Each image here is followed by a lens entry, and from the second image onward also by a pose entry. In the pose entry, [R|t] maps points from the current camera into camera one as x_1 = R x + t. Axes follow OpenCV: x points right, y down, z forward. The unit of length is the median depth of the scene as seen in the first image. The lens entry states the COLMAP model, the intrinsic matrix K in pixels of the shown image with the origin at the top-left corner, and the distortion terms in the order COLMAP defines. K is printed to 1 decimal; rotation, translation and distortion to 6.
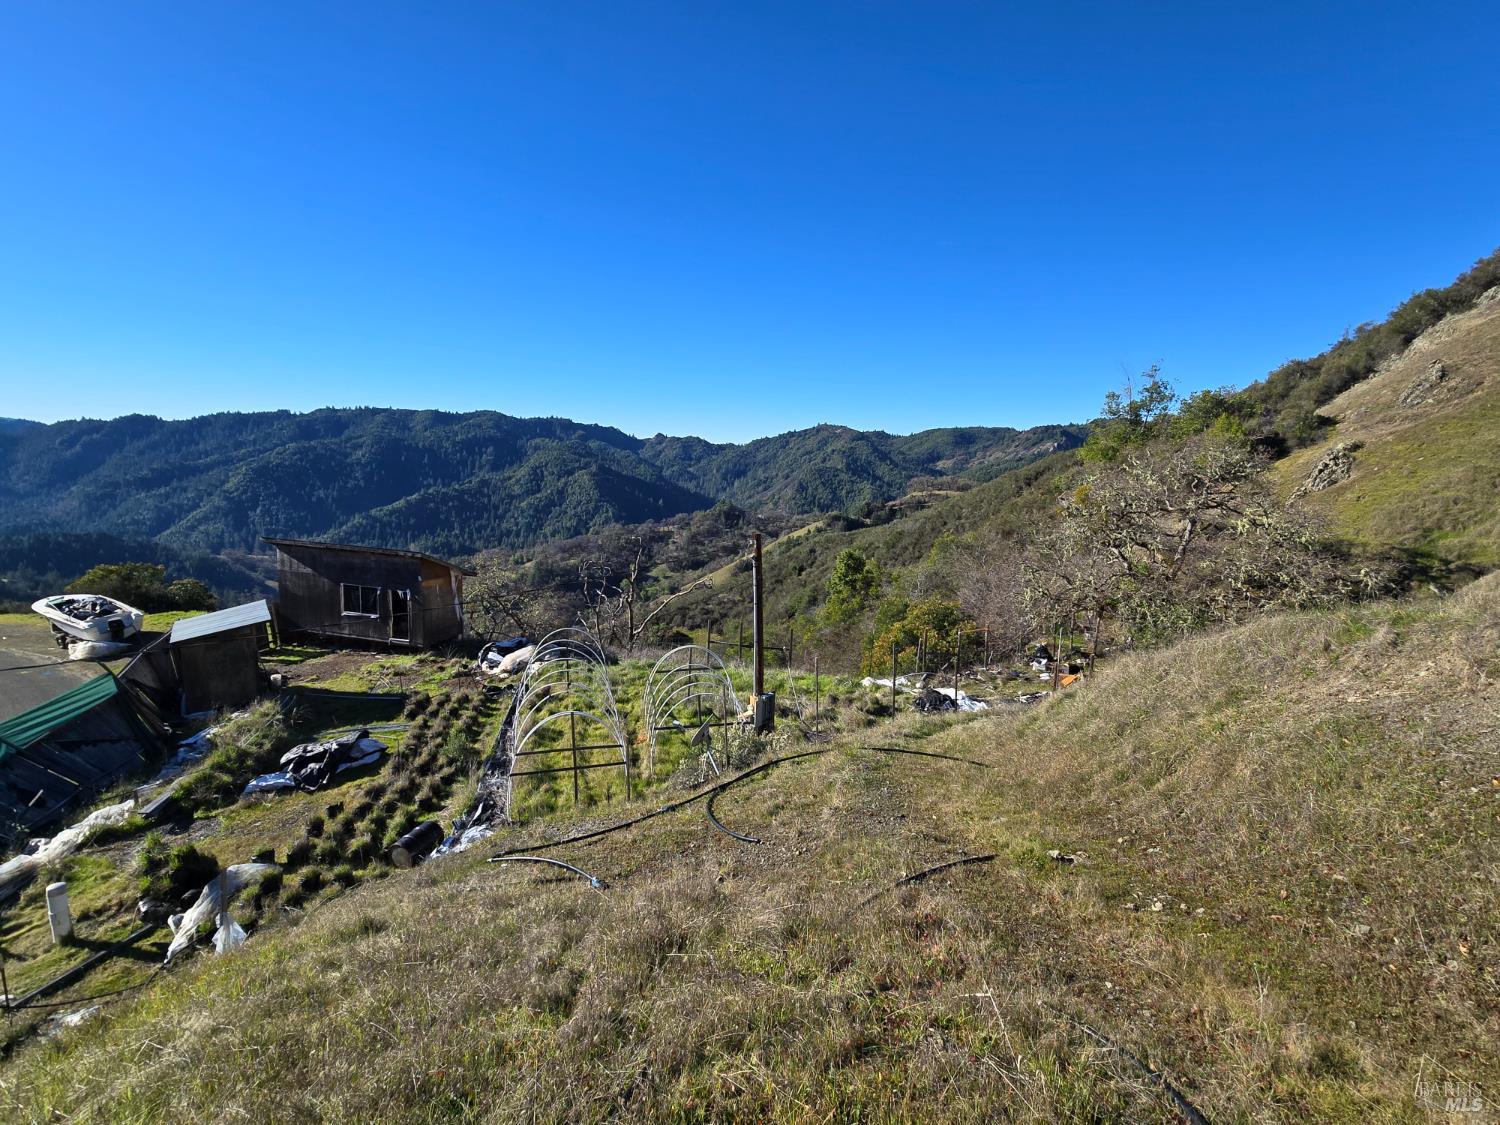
lens RADIAL K [[701.3, 0, 757.0], [0, 701.3, 552.6], [0, 0, 1]] dist [-0.006002, 0.005233]
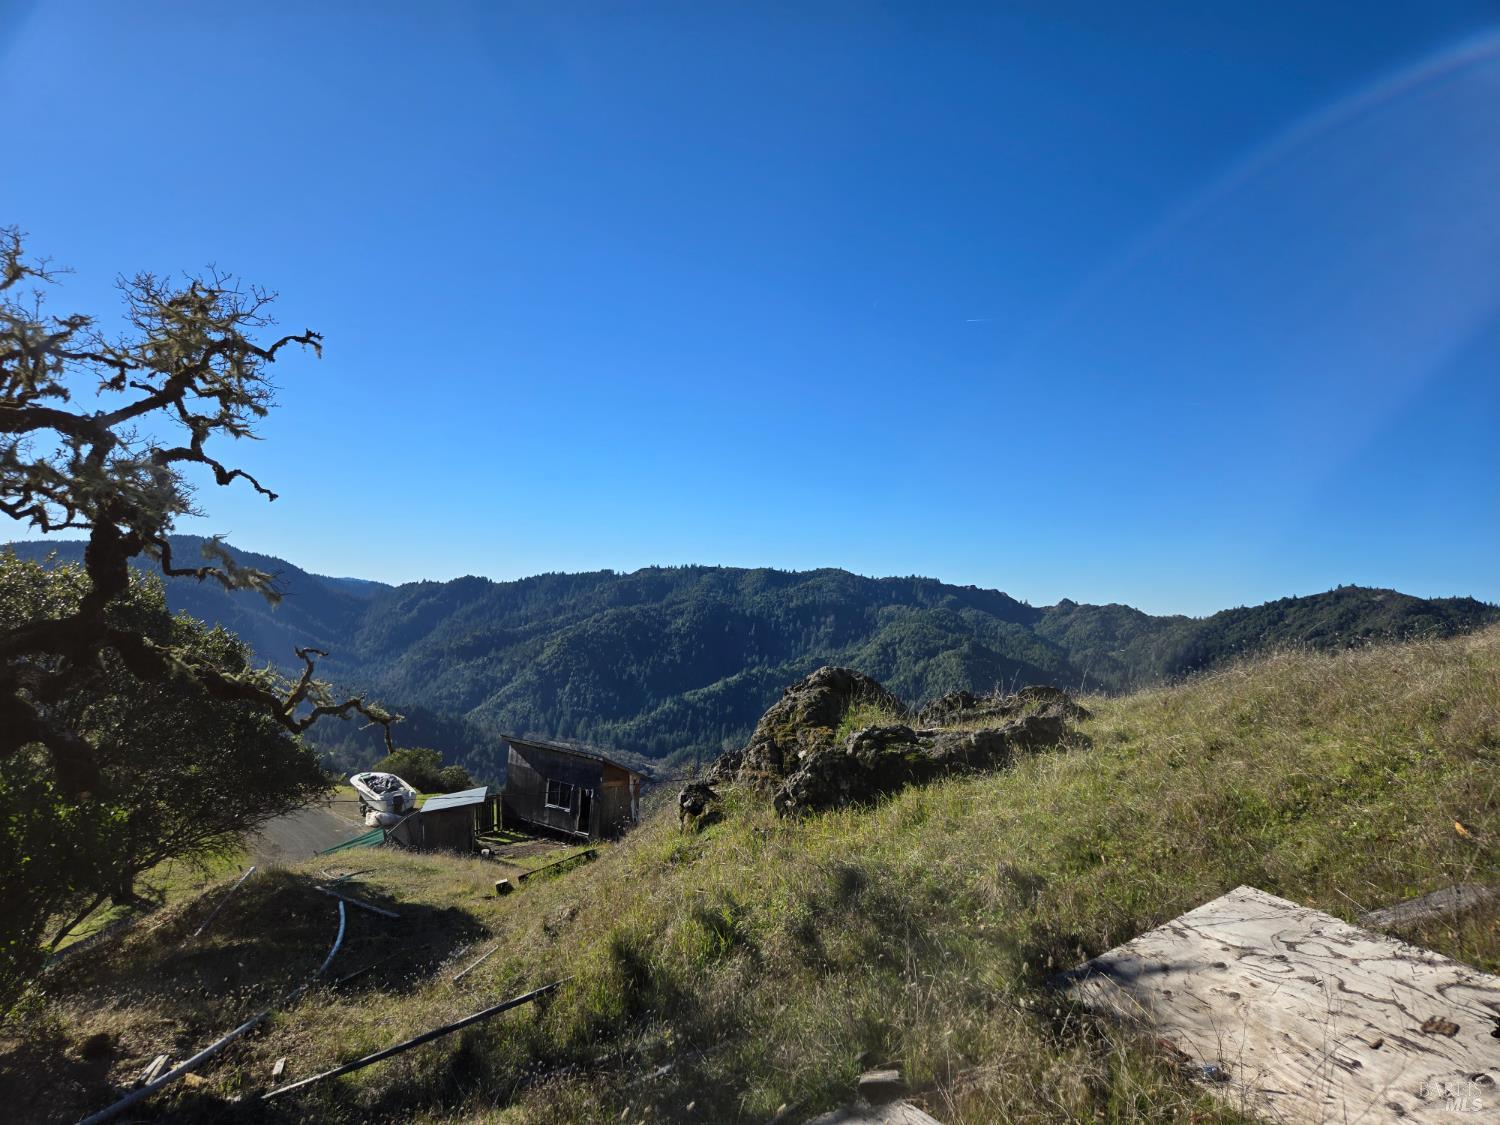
lens RADIAL K [[1005.1, 0, 764.4], [0, 1005.1, 529.5], [0, 0, 1]] dist [0.079917, -0.066860]
pose [[0.907283, -0.022771, -0.419904, 0.234118], [-0.075521, 0.973475, -0.215969, -0.011842], [0.413684, 0.227656, 0.881498, -0.228068]]
